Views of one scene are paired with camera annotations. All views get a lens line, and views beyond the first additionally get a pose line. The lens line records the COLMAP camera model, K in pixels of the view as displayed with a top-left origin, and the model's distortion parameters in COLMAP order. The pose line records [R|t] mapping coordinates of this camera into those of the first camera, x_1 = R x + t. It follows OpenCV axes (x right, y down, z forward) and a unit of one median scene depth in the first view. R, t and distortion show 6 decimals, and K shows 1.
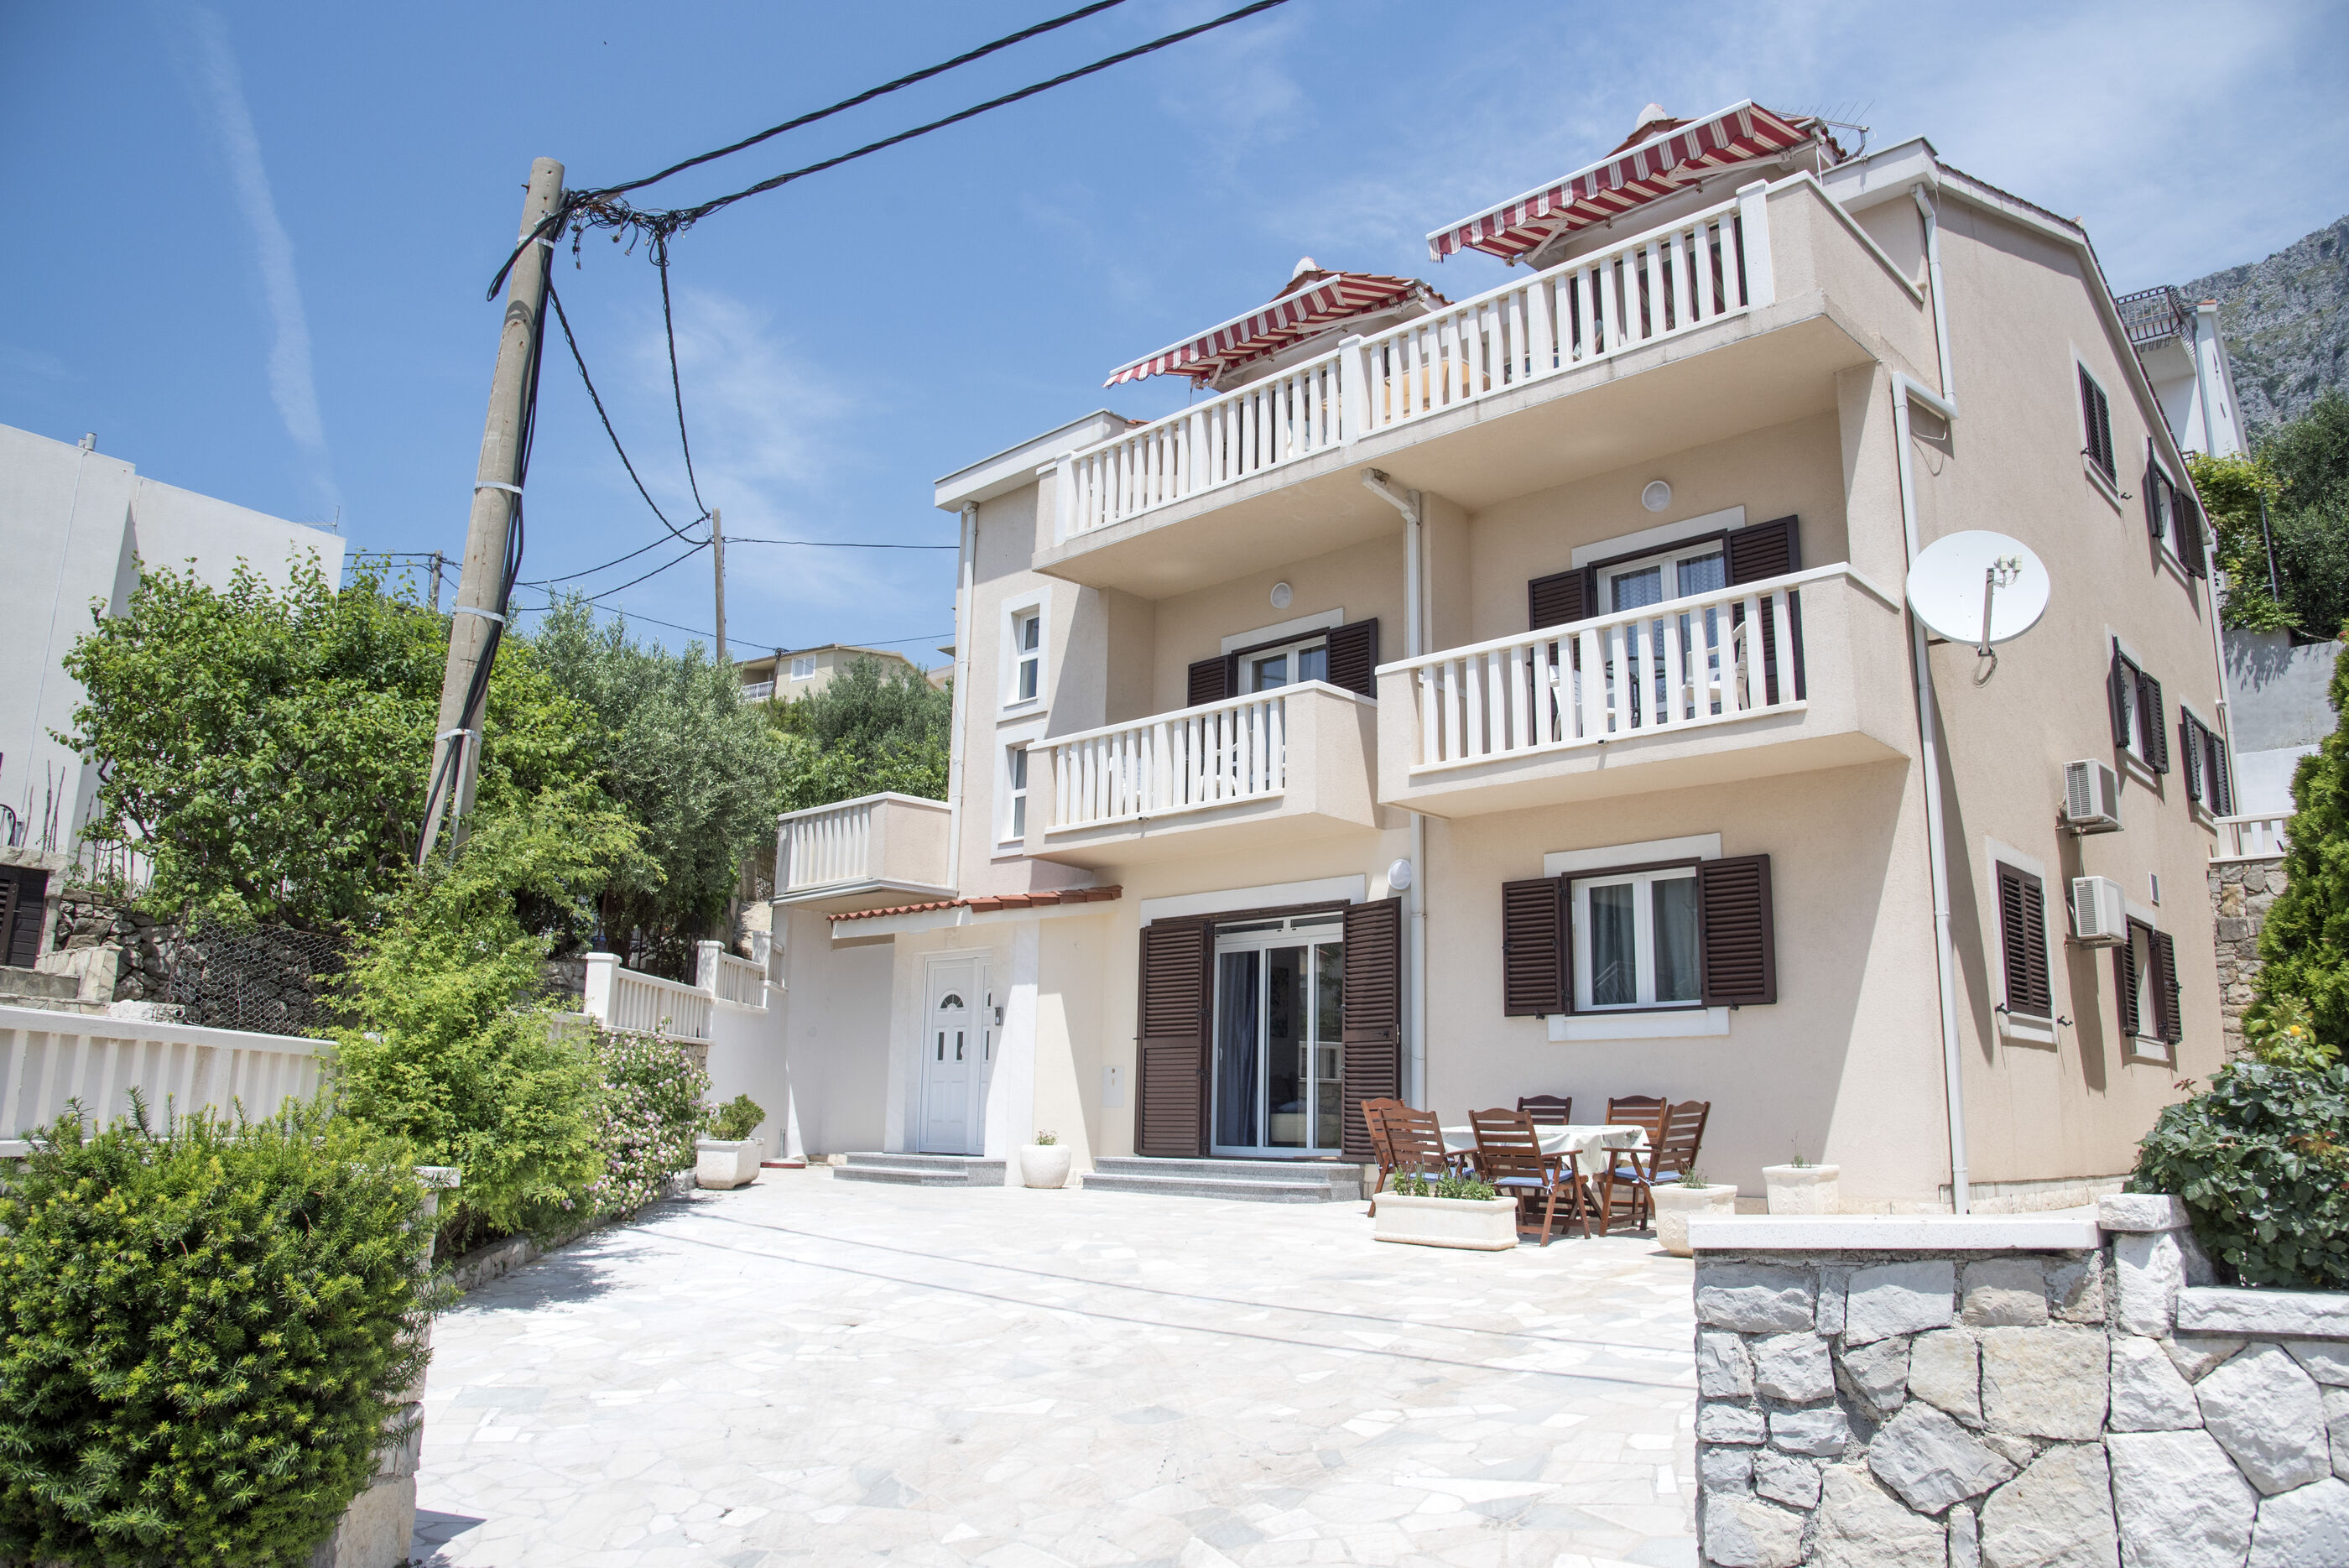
lens RADIAL K [[1635.7, 0, 1170.7], [0, 1635.7, 787.8], [0, 0, 1]] dist [-0.080860, 0.001588]
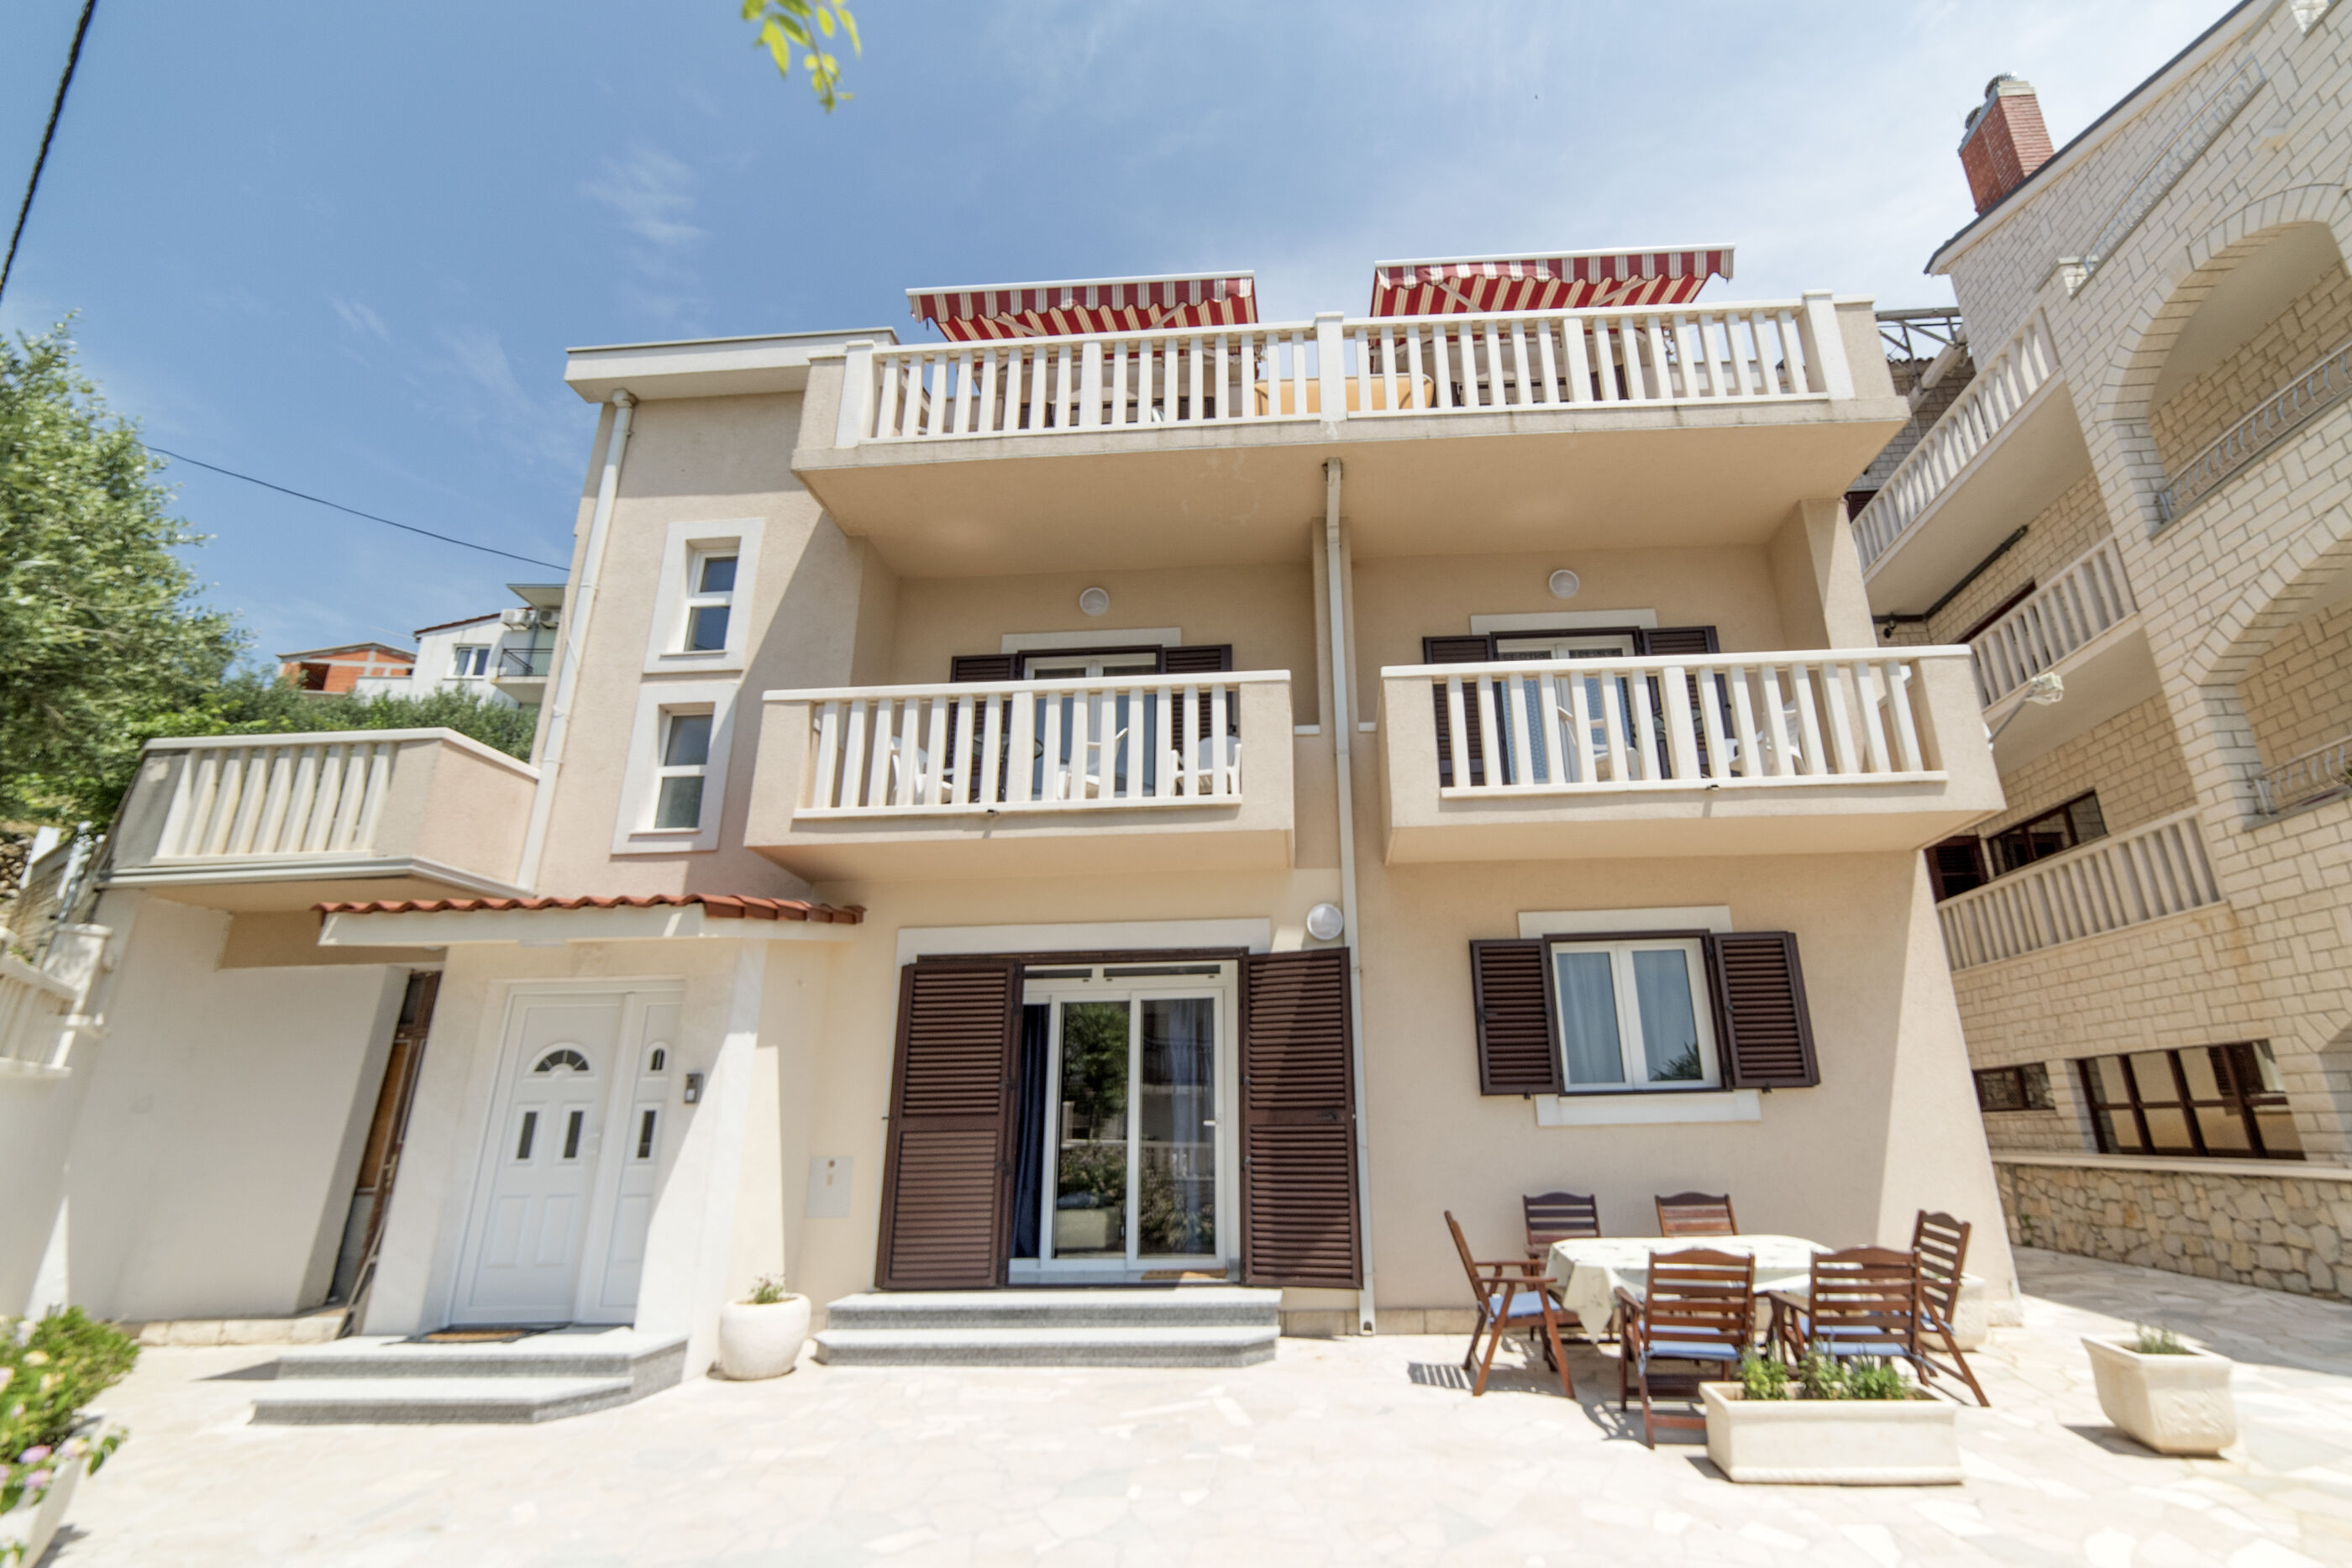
lens RADIAL K [[1022.6, 0, 1317.5], [0, 1022.6, 826.4], [0, 0, 1]] dist [-0.004781, 0.000573]
pose [[0.751283, 0.160663, 0.640125, -0.188361], [-0.102845, 0.986568, -0.126912, 0.064355], [-0.651917, 0.029513, 0.757716, 0.532686]]
